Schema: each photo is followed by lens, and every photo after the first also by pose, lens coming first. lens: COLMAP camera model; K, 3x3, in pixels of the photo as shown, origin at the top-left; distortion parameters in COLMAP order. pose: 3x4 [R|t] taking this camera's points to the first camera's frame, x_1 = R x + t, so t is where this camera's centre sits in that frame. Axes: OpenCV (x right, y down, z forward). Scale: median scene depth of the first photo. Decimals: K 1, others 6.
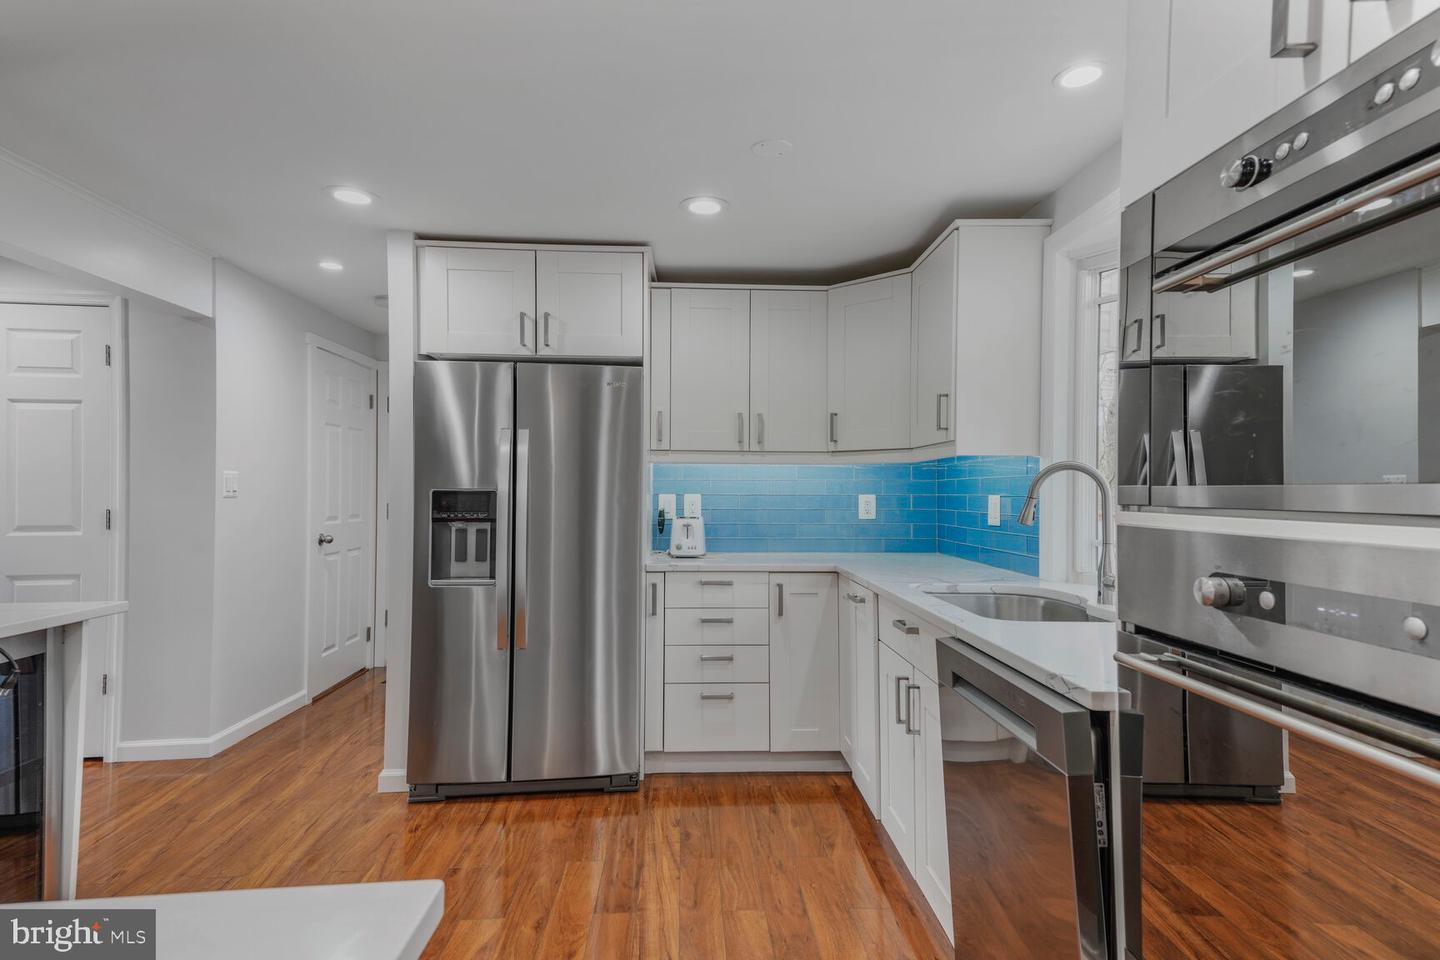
lens RADIAL K [[752.2, 0, 720.0], [0, 752.2, 480.0], [0, 0, 1]] dist [0.092113, 0.000039]
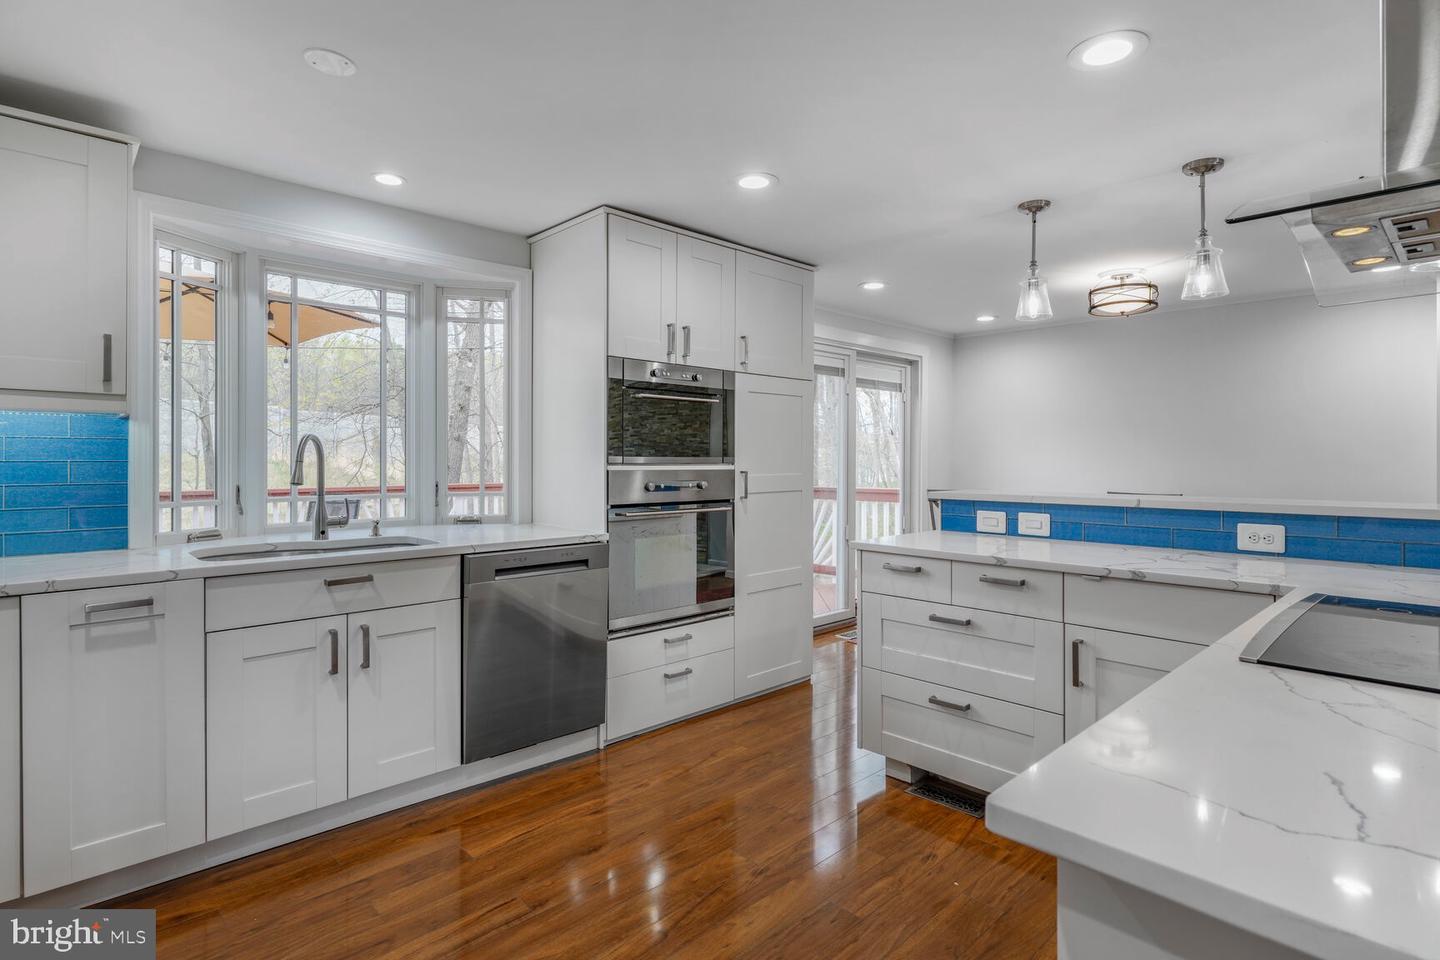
lens RADIAL K [[734.7, 0, 723.5], [0, 734.7, 447.8], [0, 0, 1]] dist [0.012263, -0.000385]
pose [[-0.663092, 0.005212, 0.748520, -0.630296], [-0.017129, 0.999608, -0.022134, 0.010728], [-0.748342, -0.027498, -0.662743, 0.894974]]
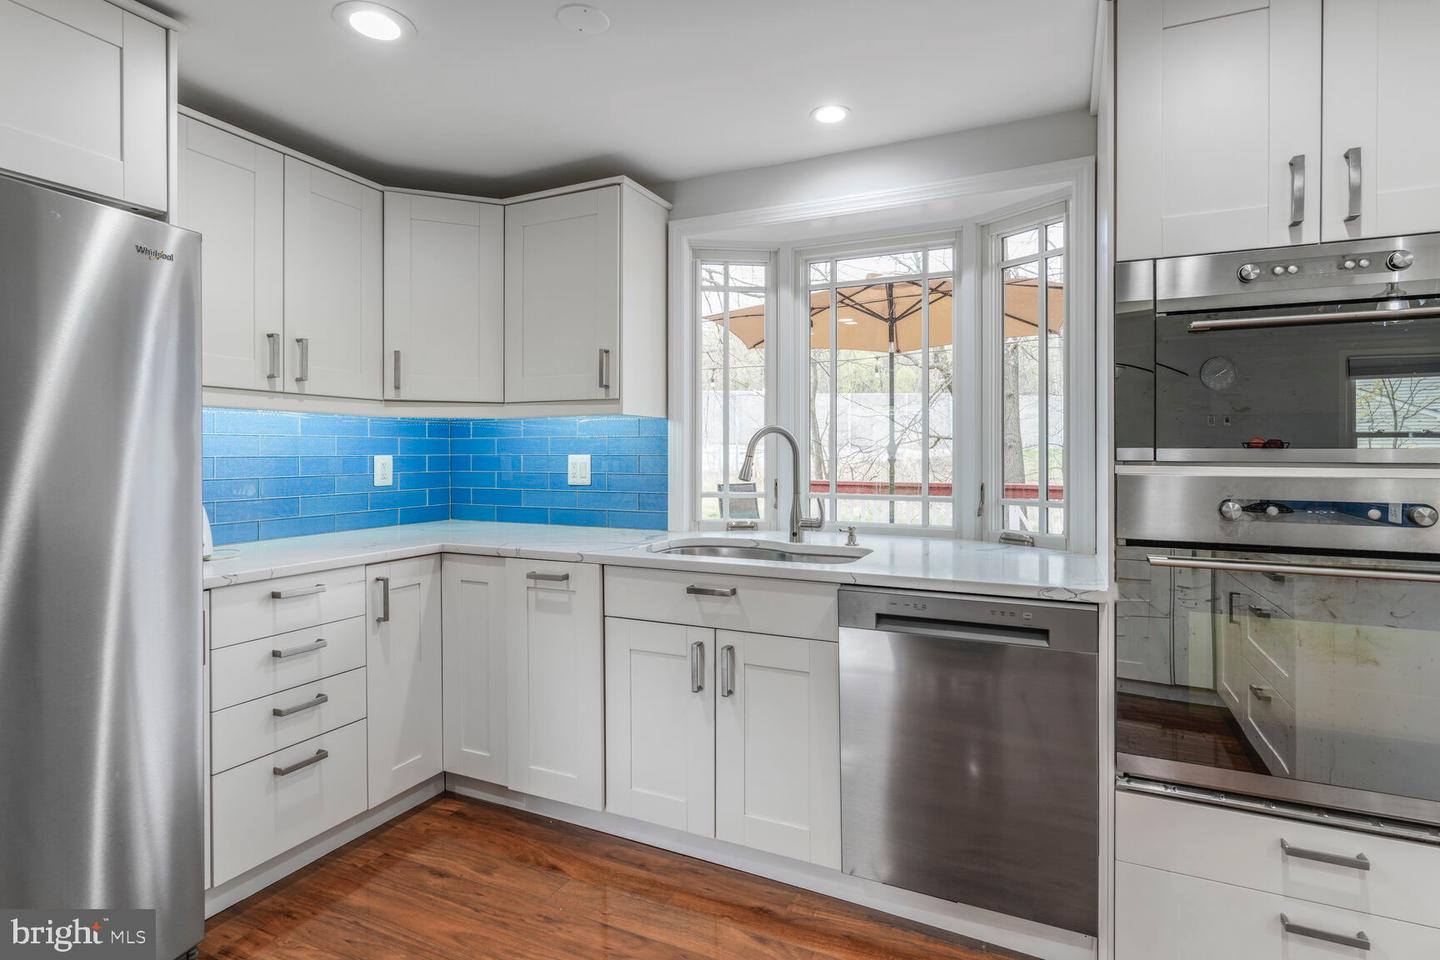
lens RADIAL K [[734.7, 0, 723.5], [0, 734.7, 447.8], [0, 0, 1]] dist [0.012263, -0.000385]
pose [[0.460233, 0.001470, 0.887797, -0.403056], [-0.012343, 0.999913, 0.004743, 0.003847], [-0.887712, -0.013141, 0.460211, 0.378069]]
